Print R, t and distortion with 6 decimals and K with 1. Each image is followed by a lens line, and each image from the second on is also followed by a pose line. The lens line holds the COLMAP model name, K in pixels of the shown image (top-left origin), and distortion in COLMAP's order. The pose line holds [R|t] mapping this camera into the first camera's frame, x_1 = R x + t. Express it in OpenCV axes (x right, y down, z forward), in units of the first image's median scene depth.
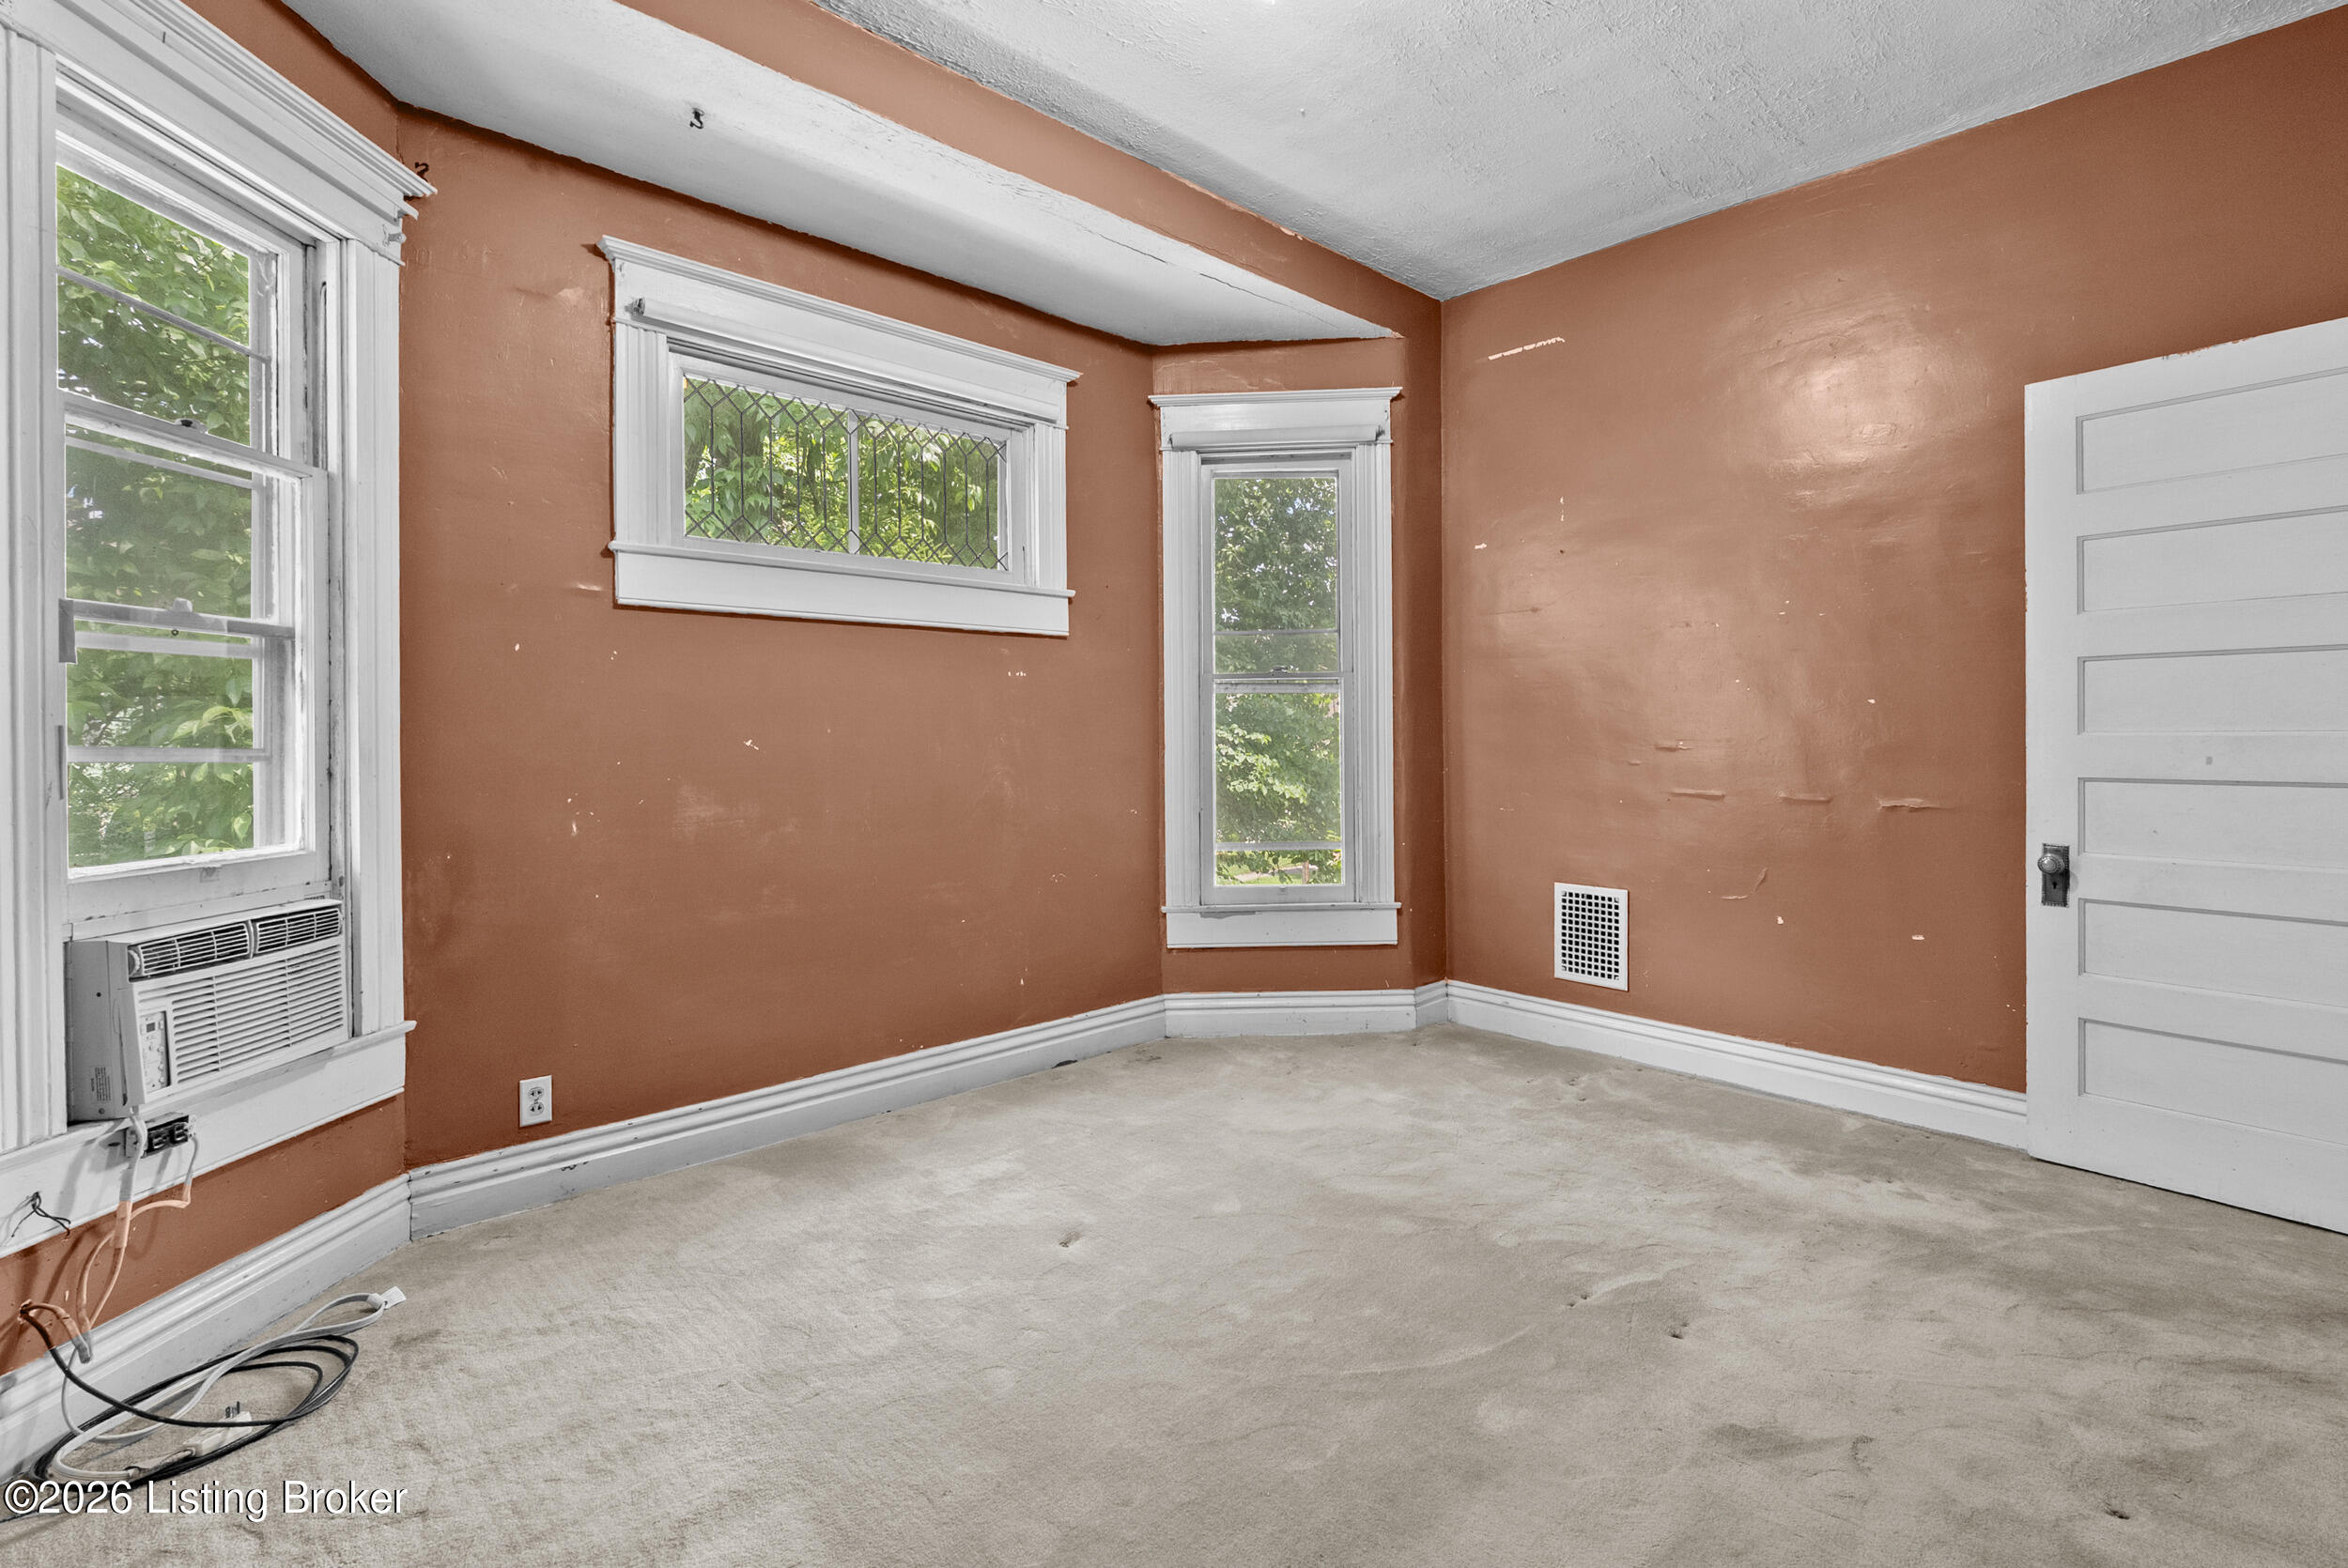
lens RADIAL K [[1138.4, 0, 1179.0], [0, 1138.4, 711.3], [0, 0, 1]] dist [0.039910, -0.030459]
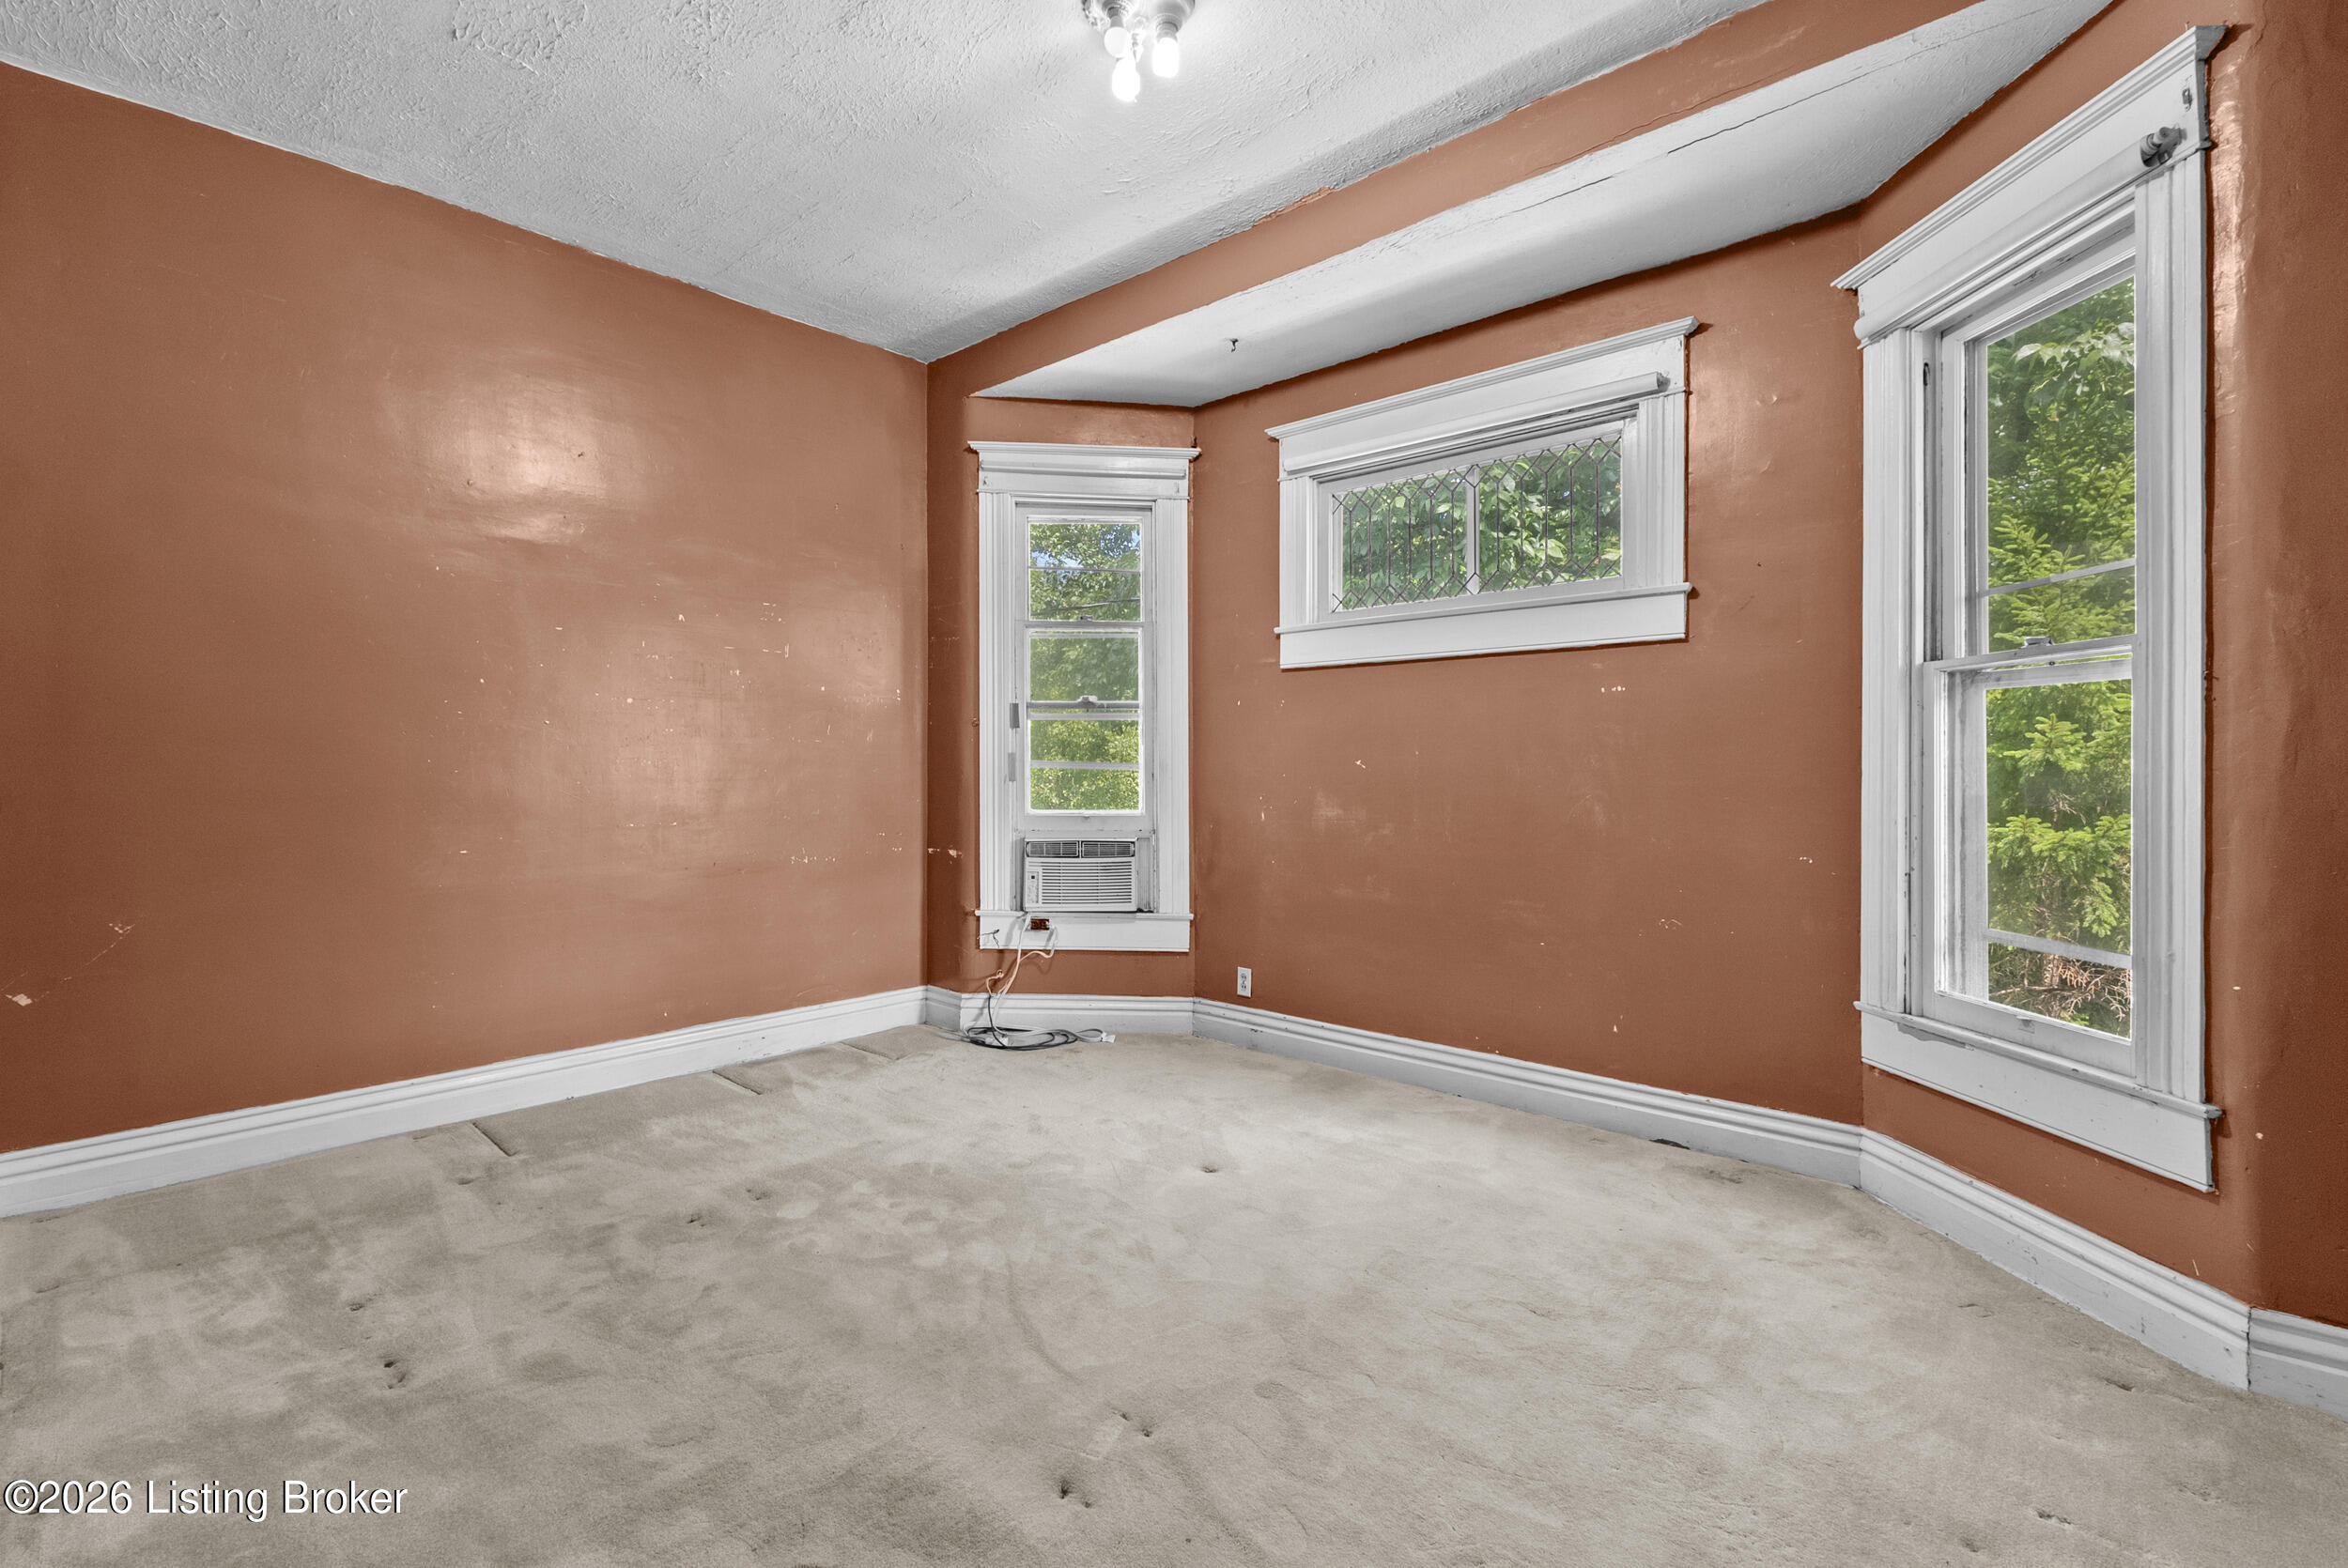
lens RADIAL K [[1070.8, 0, 1175.7], [0, 1070.8, 744.4], [0, 0, 1]] dist [0.000595, 0.000401]
pose [[0.043265, -0.015840, -0.998938, 0.903590], [0.017155, 0.999739, -0.015109, 0.023722], [0.998916, -0.016483, 0.043525, 0.802575]]
